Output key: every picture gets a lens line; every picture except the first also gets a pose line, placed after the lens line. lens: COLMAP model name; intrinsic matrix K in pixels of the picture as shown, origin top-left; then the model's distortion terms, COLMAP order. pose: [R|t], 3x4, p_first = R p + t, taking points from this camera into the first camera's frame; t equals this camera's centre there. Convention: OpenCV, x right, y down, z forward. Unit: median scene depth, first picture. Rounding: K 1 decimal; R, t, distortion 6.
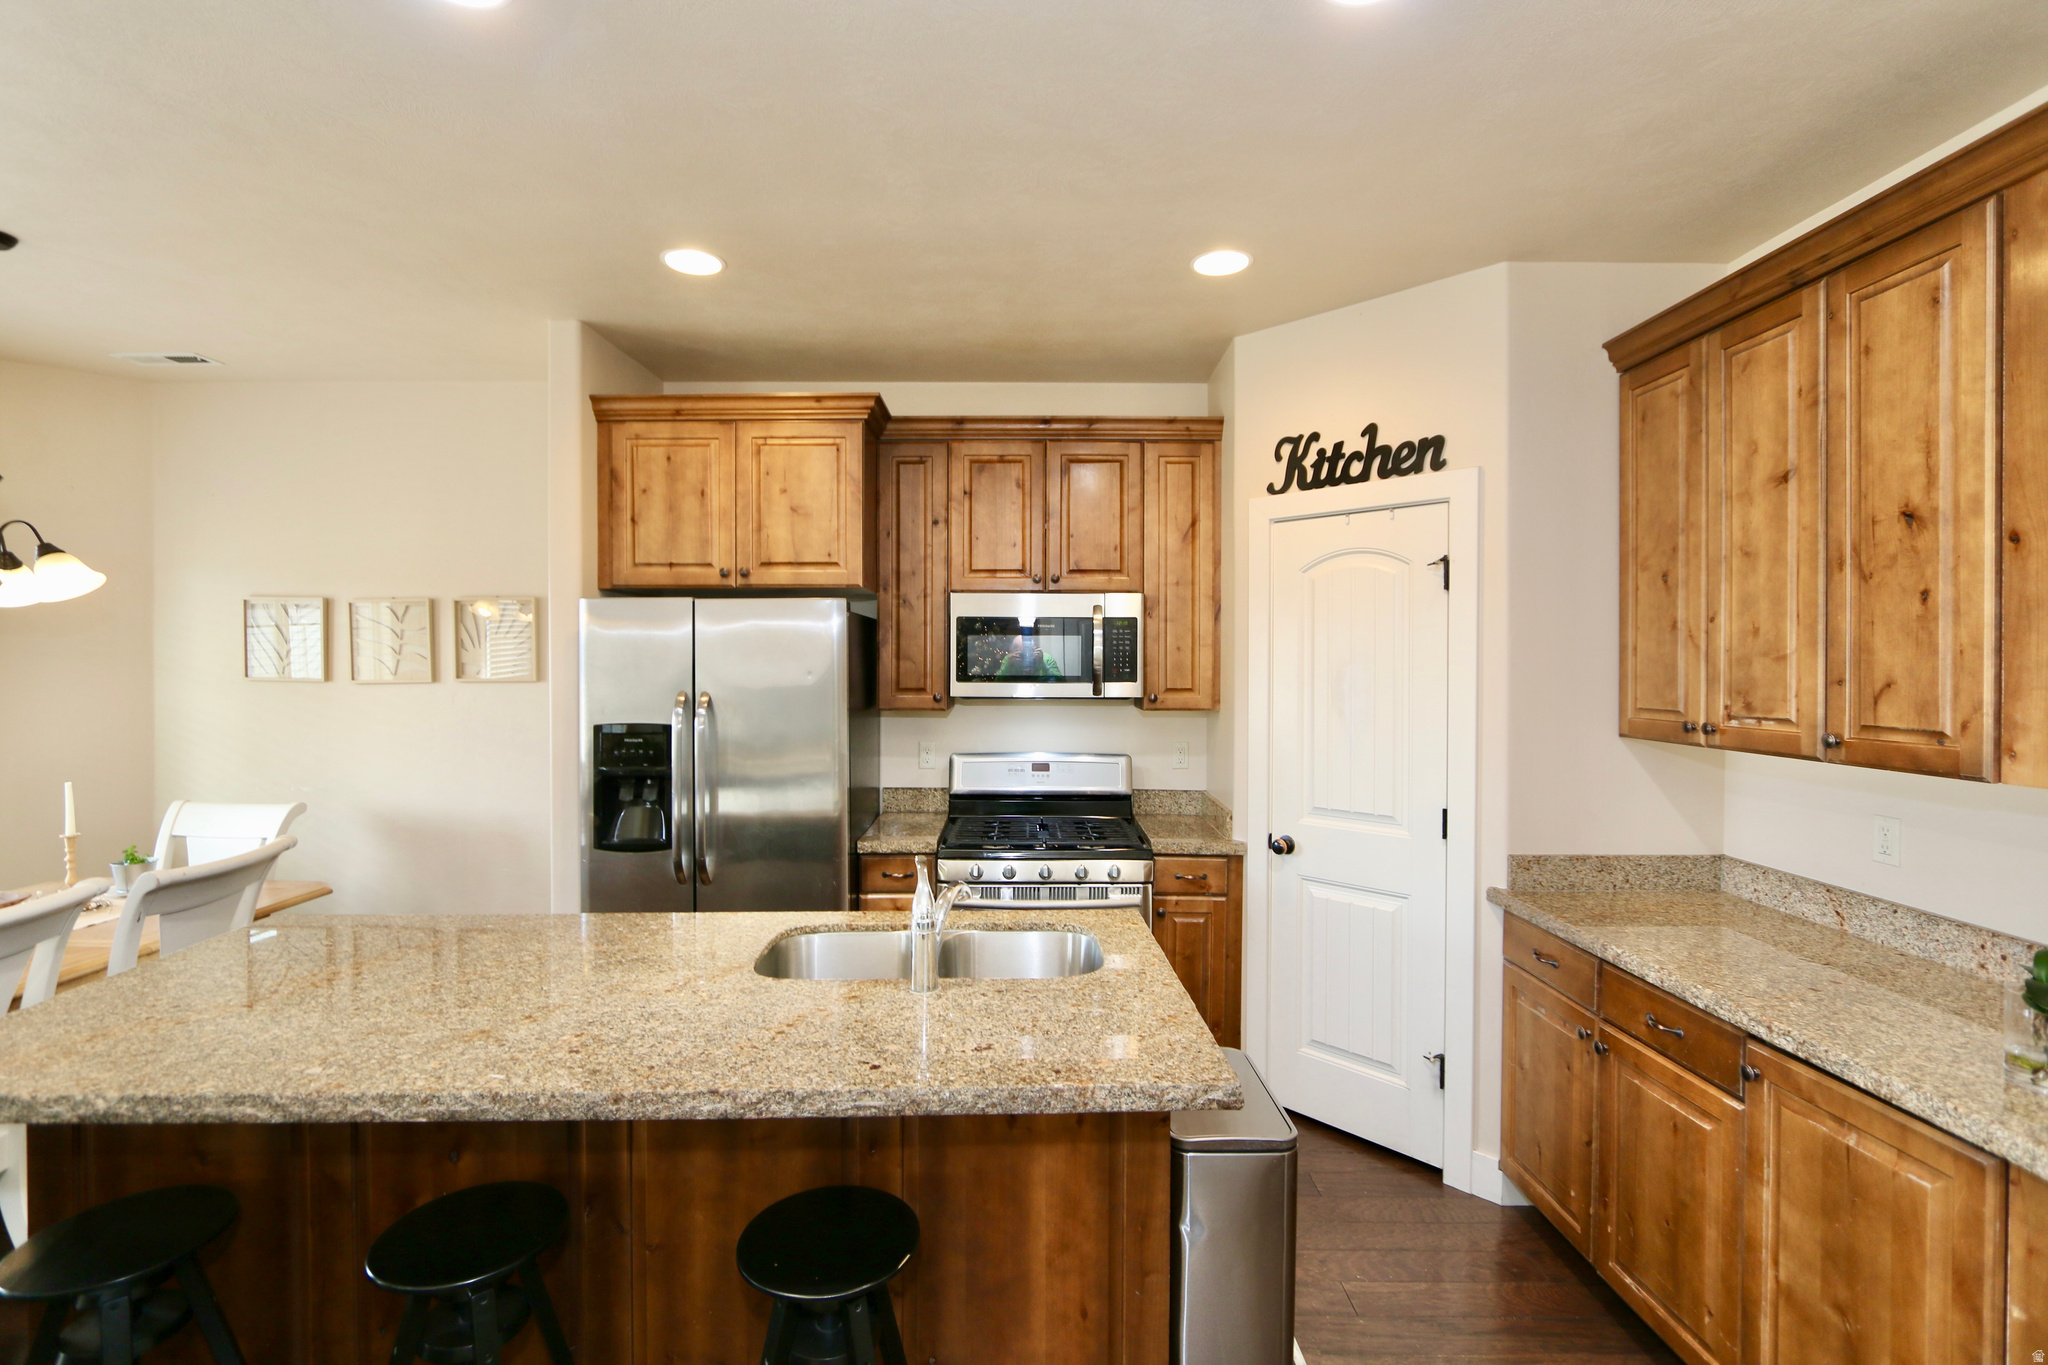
lens RADIAL K [[934.3, 0, 1020.1], [0, 934.3, 666.1], [0, 0, 1]] dist [-0.014287, 0.000767]
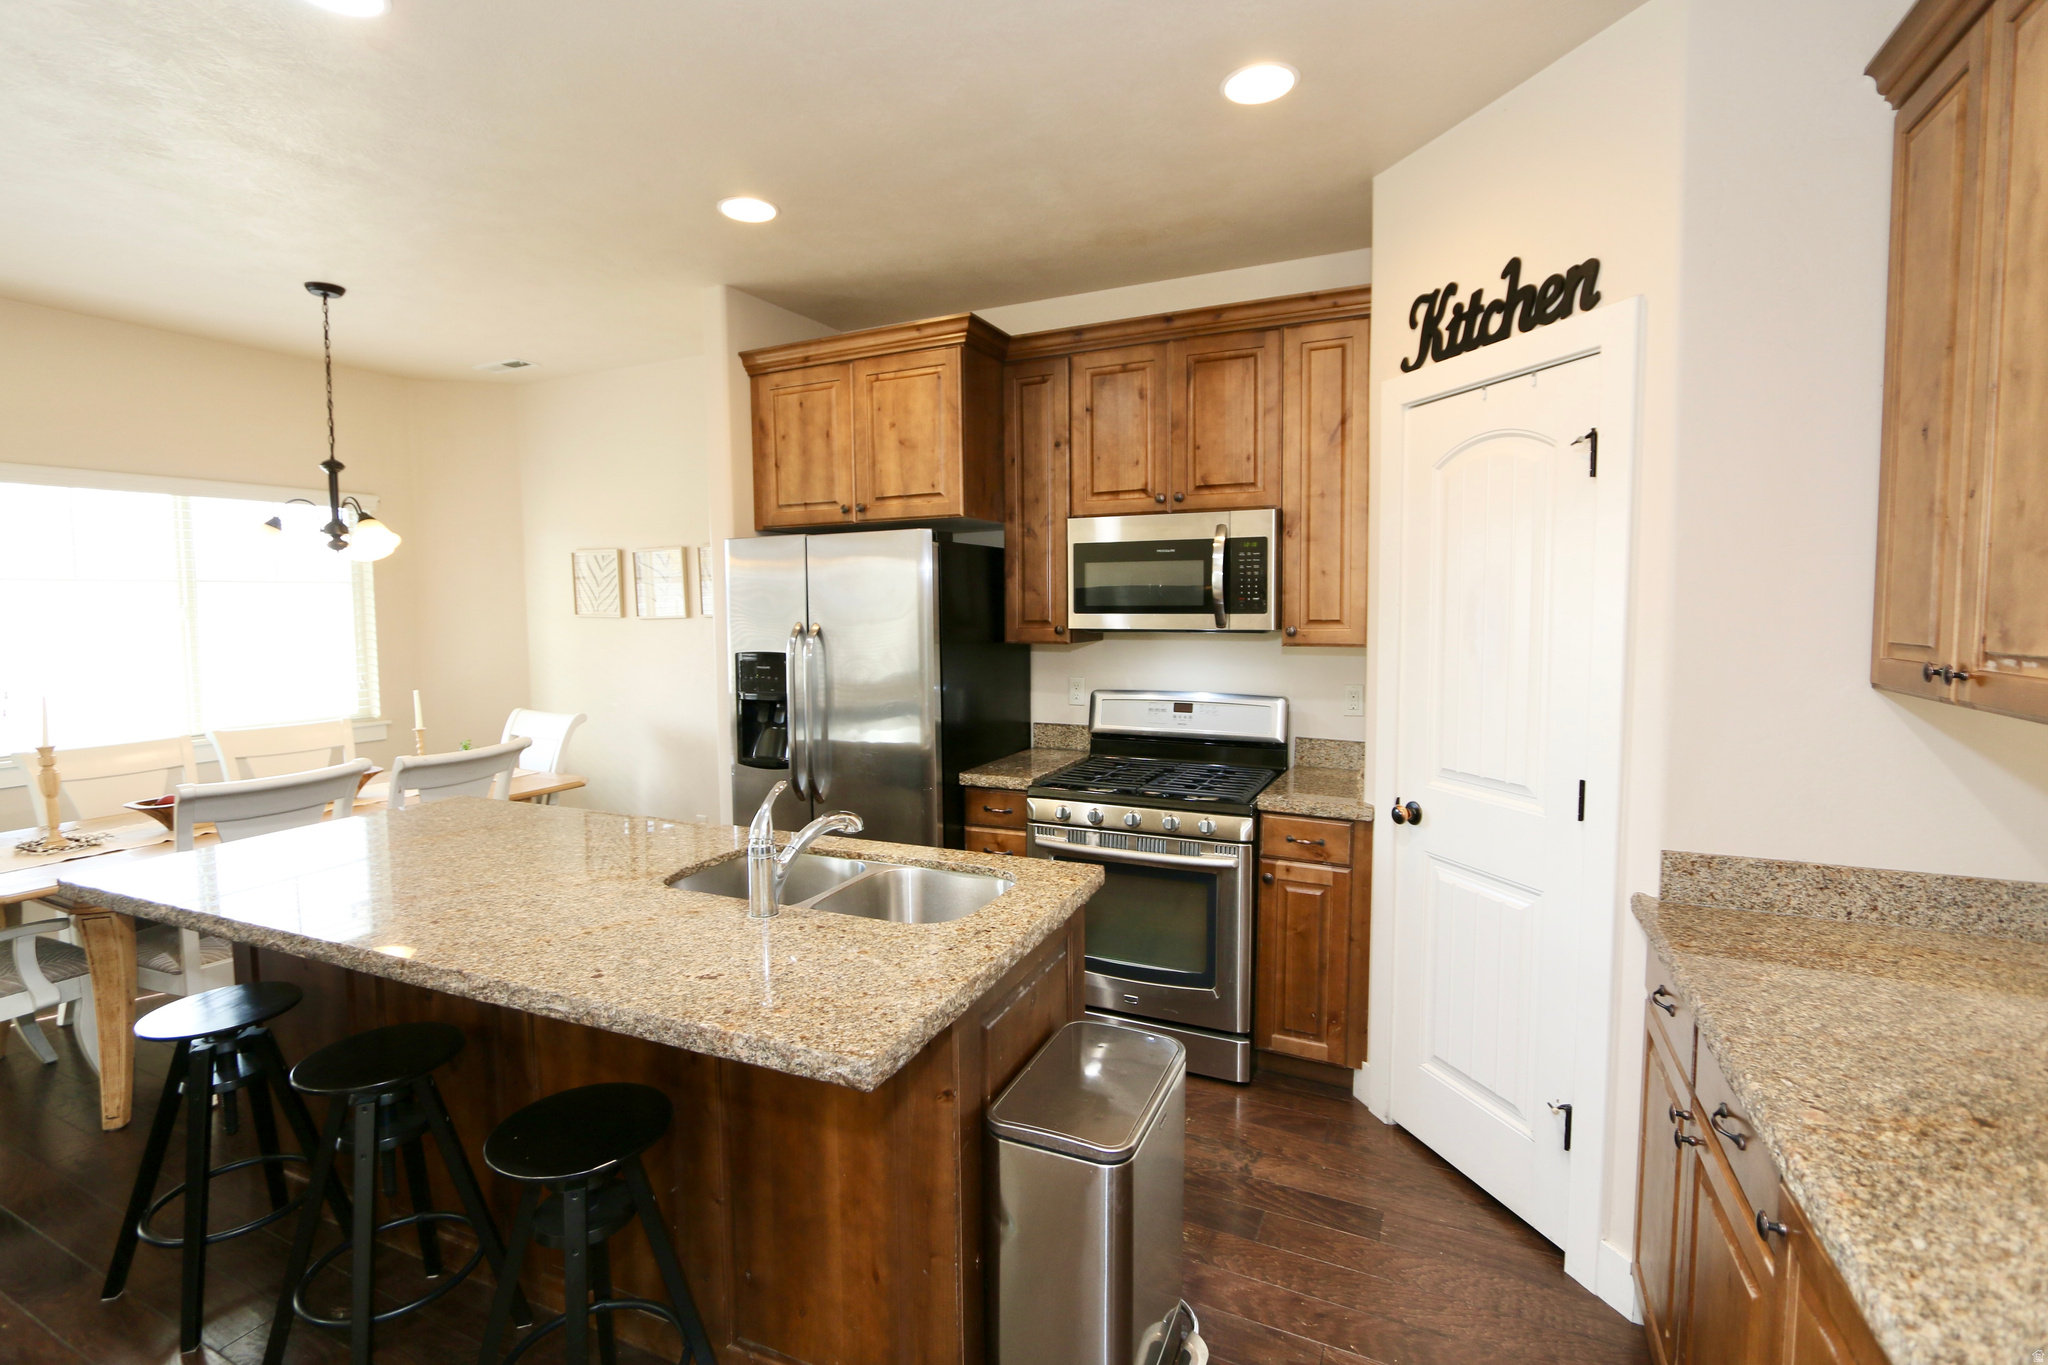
lens RADIAL K [[934.3, 0, 1020.1], [0, 934.3, 666.1], [0, 0, 1]] dist [-0.014287, 0.000767]
pose [[0.901722, 0.018330, -0.431928, 0.320653], [0.008009, 0.998221, 0.059082, 0.015054], [0.432243, -0.056735, 0.899971, 0.136393]]
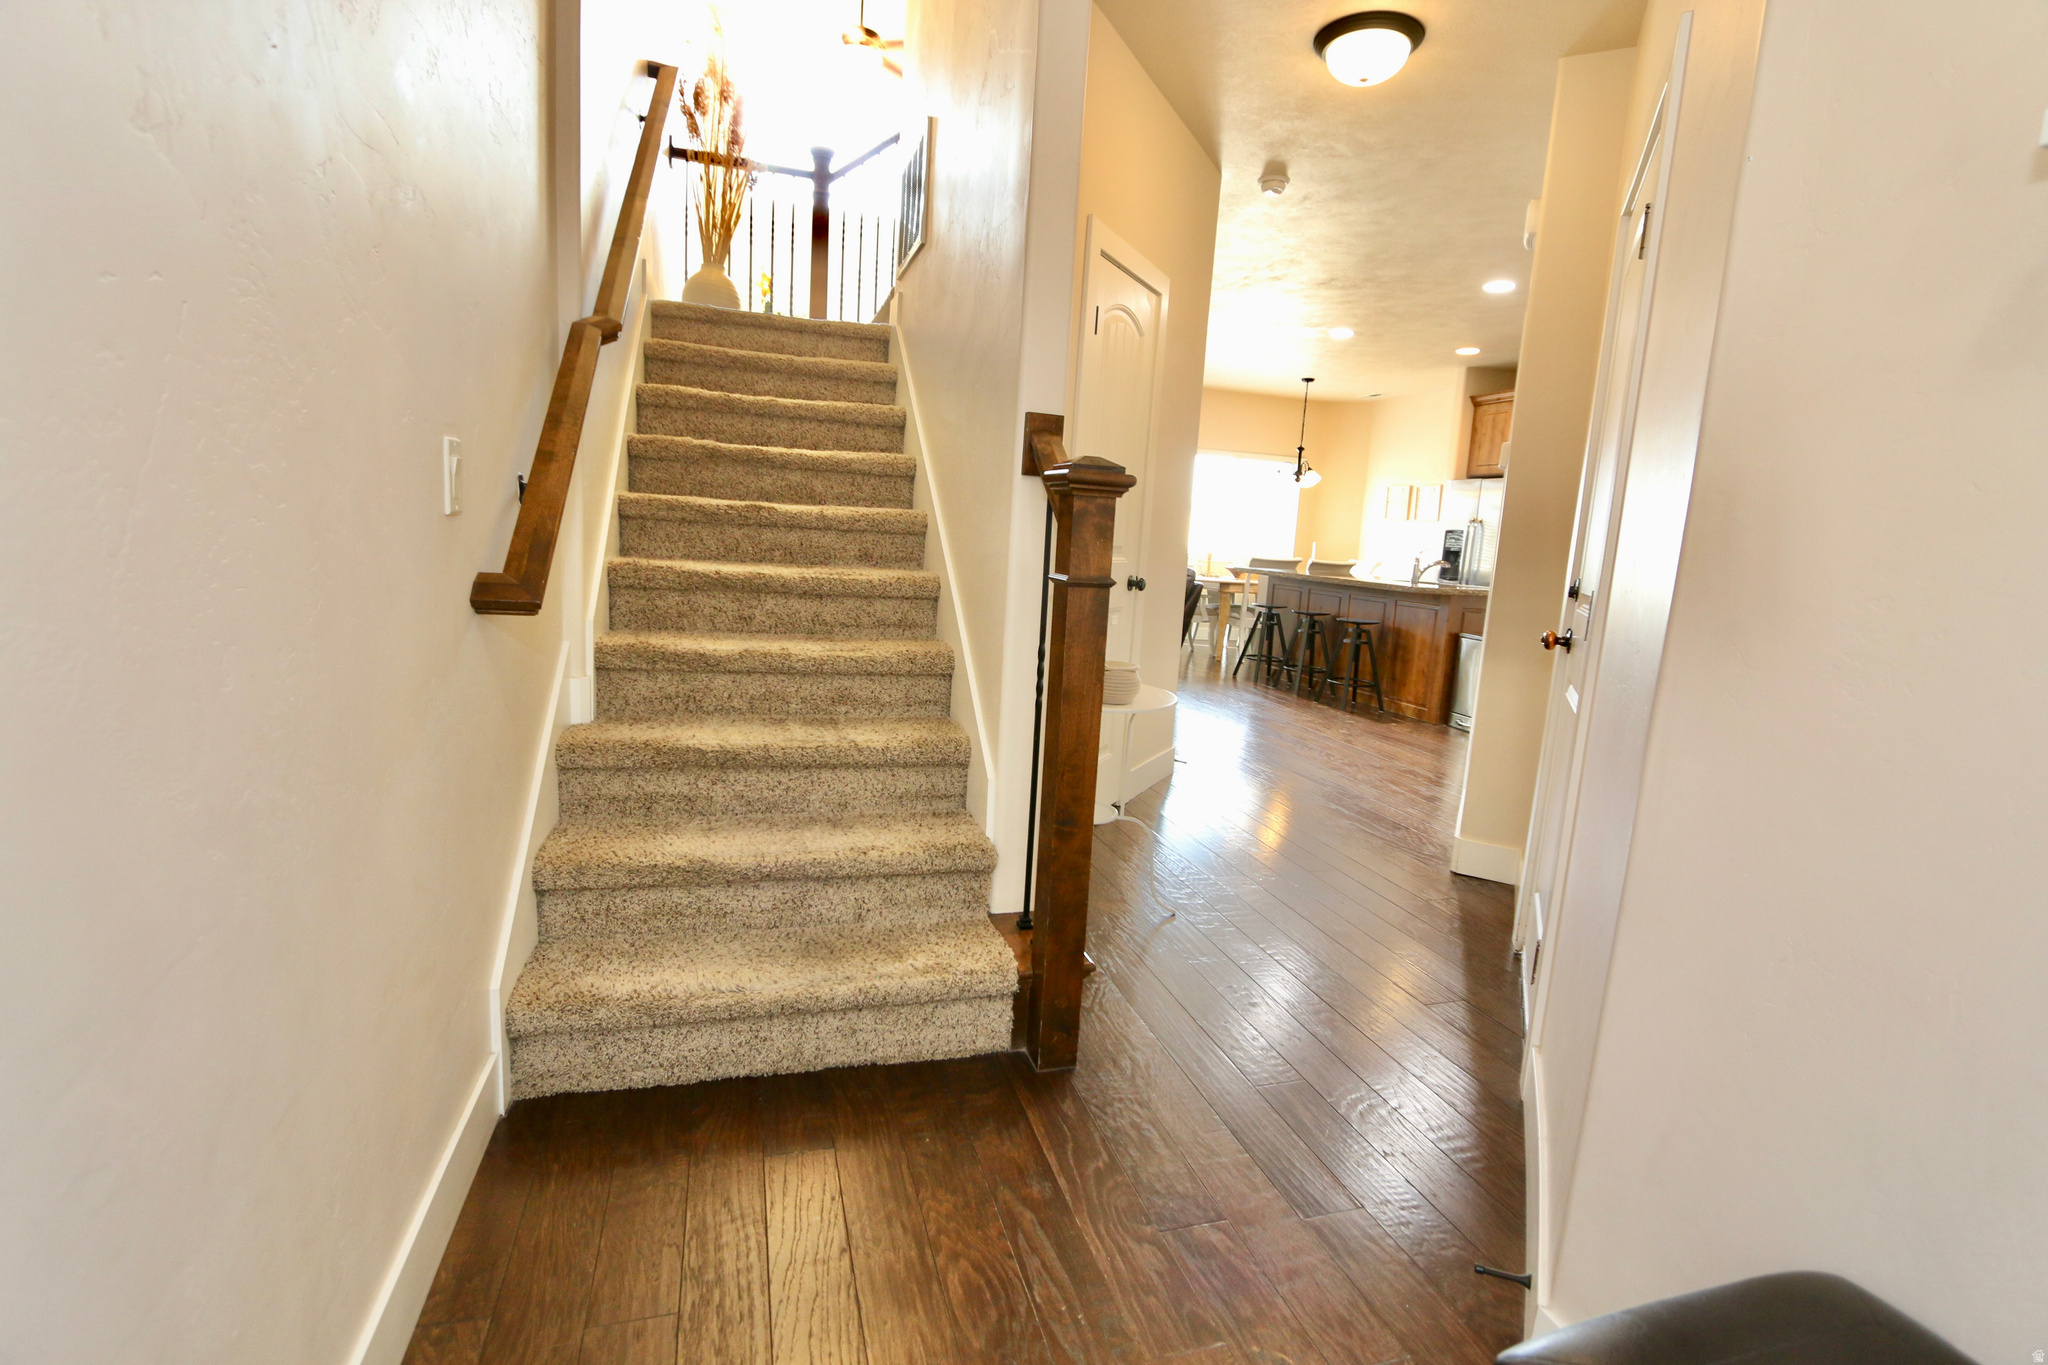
lens RADIAL K [[934.3, 0, 1020.1], [0, 934.3, 666.1], [0, 0, 1]] dist [-0.014287, 0.000767]
pose [[0.285955, 0.154734, -0.945668, 1.640161], [-0.065969, 0.987714, 0.141666, 0.142386], [0.955970, 0.021875, 0.292649, -0.840156]]
